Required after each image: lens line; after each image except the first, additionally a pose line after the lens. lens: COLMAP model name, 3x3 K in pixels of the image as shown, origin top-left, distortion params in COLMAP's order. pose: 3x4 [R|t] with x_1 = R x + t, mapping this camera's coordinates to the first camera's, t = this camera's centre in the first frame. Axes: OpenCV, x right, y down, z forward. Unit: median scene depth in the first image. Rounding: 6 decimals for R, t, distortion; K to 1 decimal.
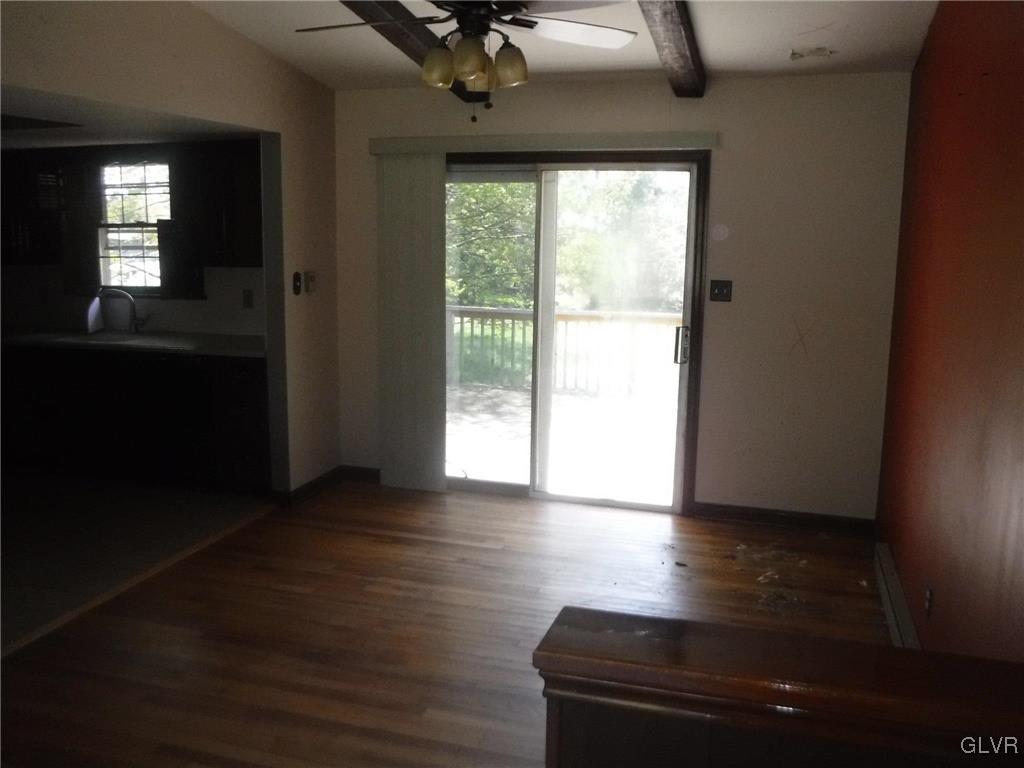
lens RADIAL K [[846.6, 0, 513.6], [0, 846.6, 382.2], [0, 0, 1]] dist [-0.001377, 0.001439]
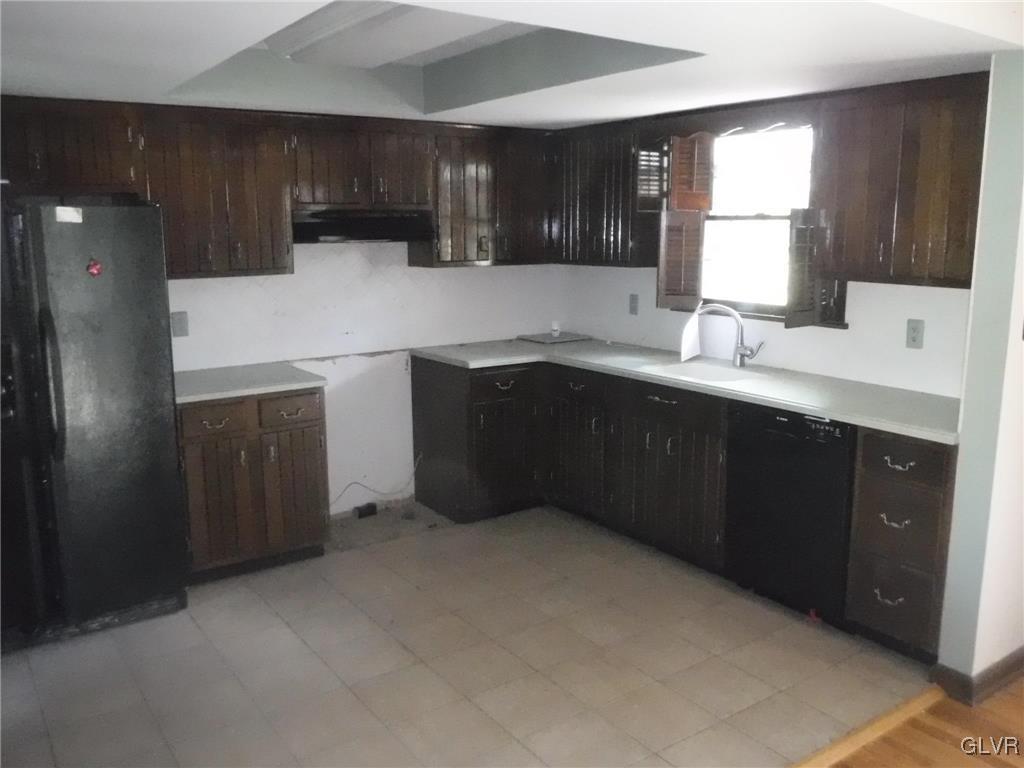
lens RADIAL K [[846.6, 0, 513.6], [0, 846.6, 383.6], [0, 0, 1]] dist [-0.001377, 0.001439]
pose [[0.792567, 0.095255, -0.602298, -0.164227], [-0.071757, 0.995430, 0.063005, -0.075260], [0.605548, -0.006716, 0.795781, 0.308769]]
